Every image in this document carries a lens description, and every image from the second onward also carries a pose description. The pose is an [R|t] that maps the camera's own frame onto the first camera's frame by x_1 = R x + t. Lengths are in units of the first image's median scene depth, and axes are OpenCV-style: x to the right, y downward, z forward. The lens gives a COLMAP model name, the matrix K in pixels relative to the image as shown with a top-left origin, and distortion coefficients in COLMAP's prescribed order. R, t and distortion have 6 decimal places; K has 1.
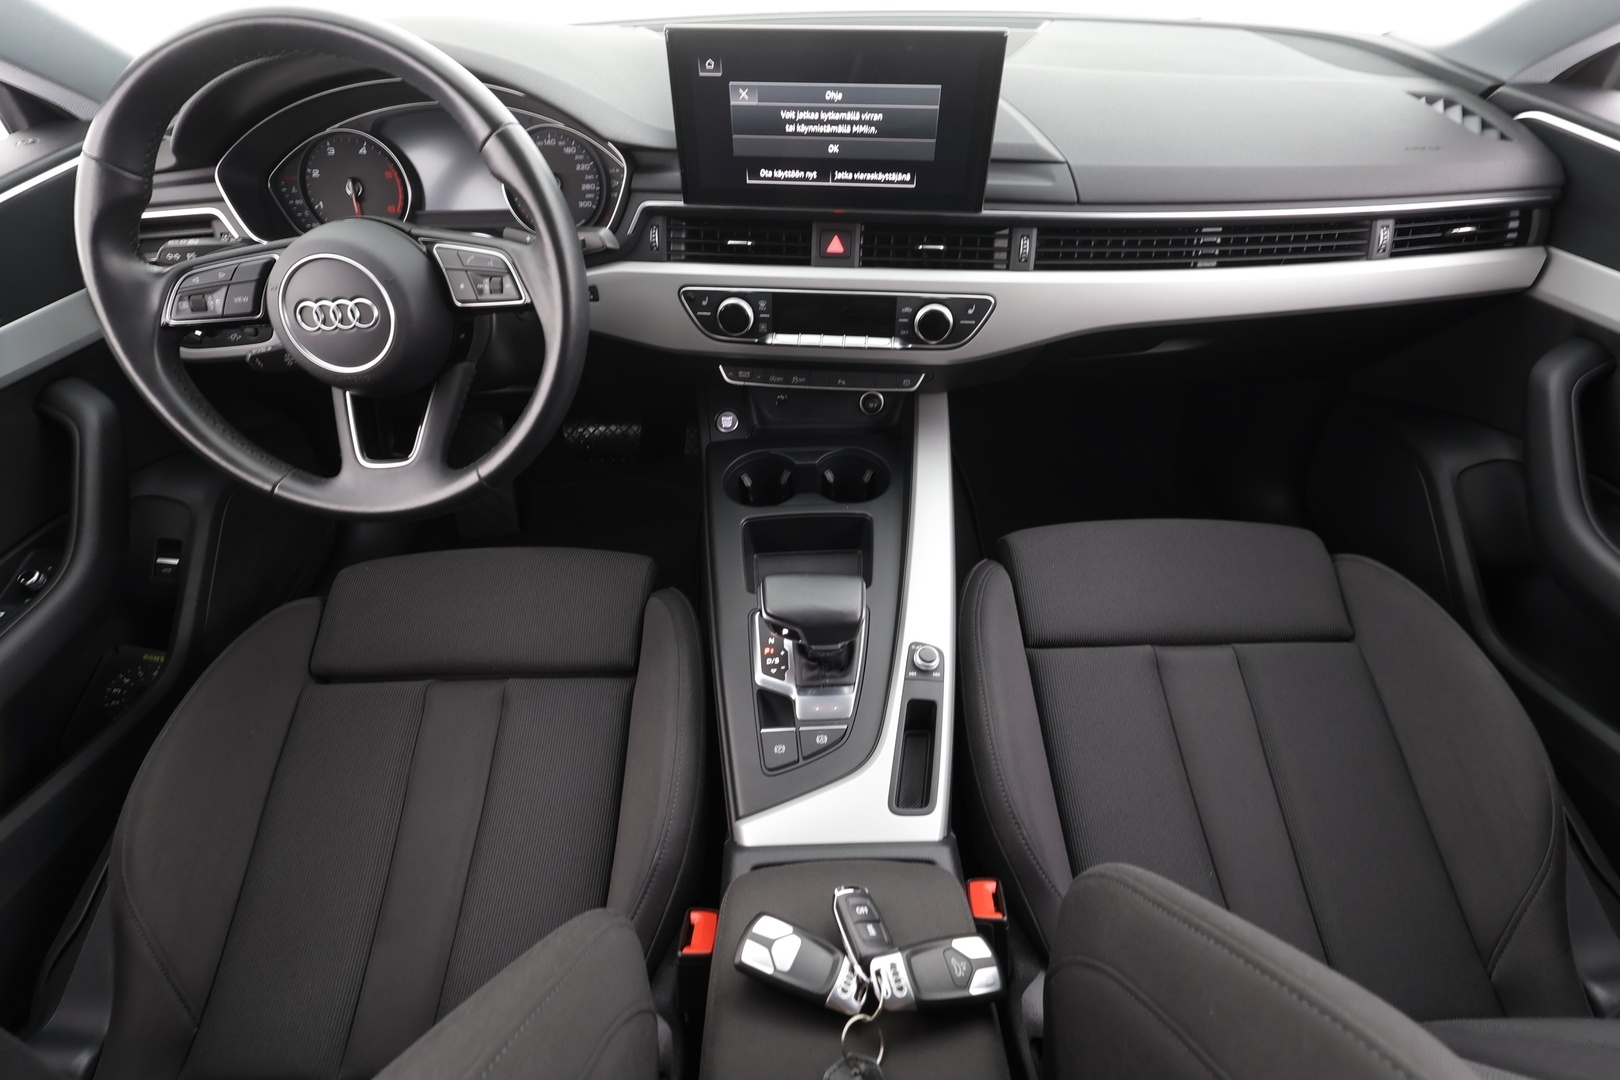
lens RADIAL K [[753.3, 0, 811.9], [0, 753.3, 540.8], [0, 0, 1]] dist [-0.000400, 0.002241]
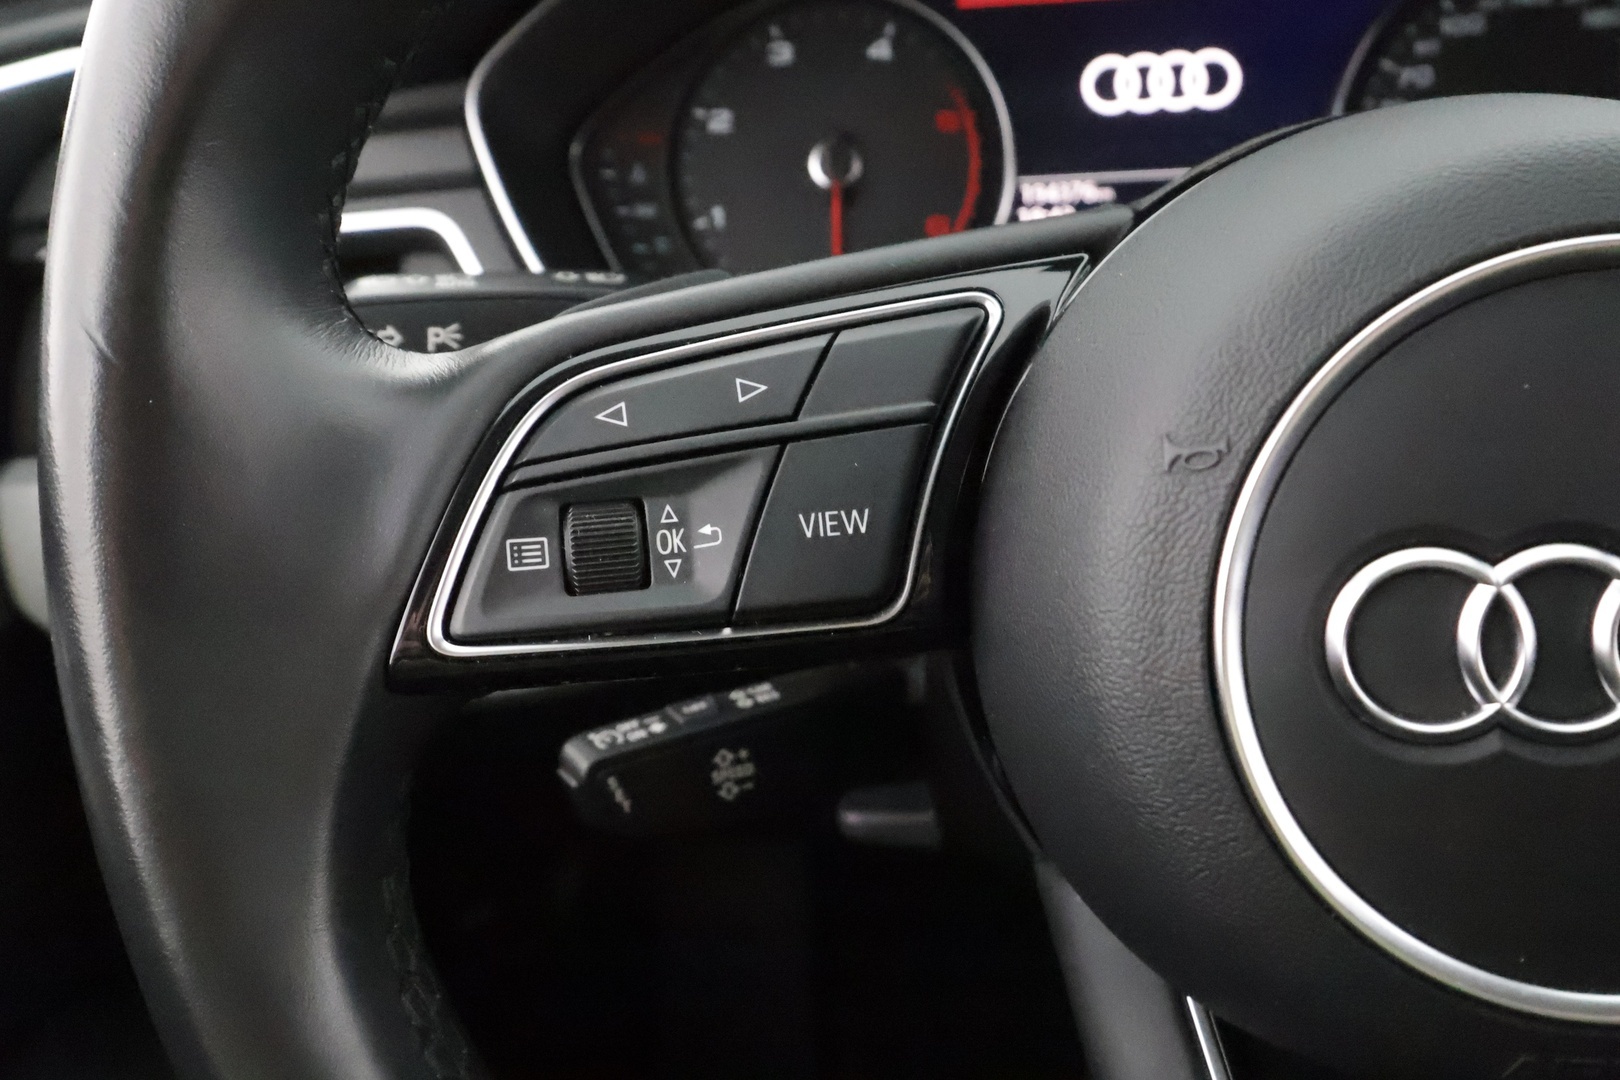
lens RADIAL K [[1277.2, 0, 809.9], [0, 1277.2, 558.5], [0, 0, 1]] dist [0.009363, -0.012264]
pose [[0.993058, 0.006771, -0.117432, -0.597043], [-0.037896, 0.963528, -0.264912, -0.192439], [0.111355, 0.267523, 0.957095, 0.591969]]
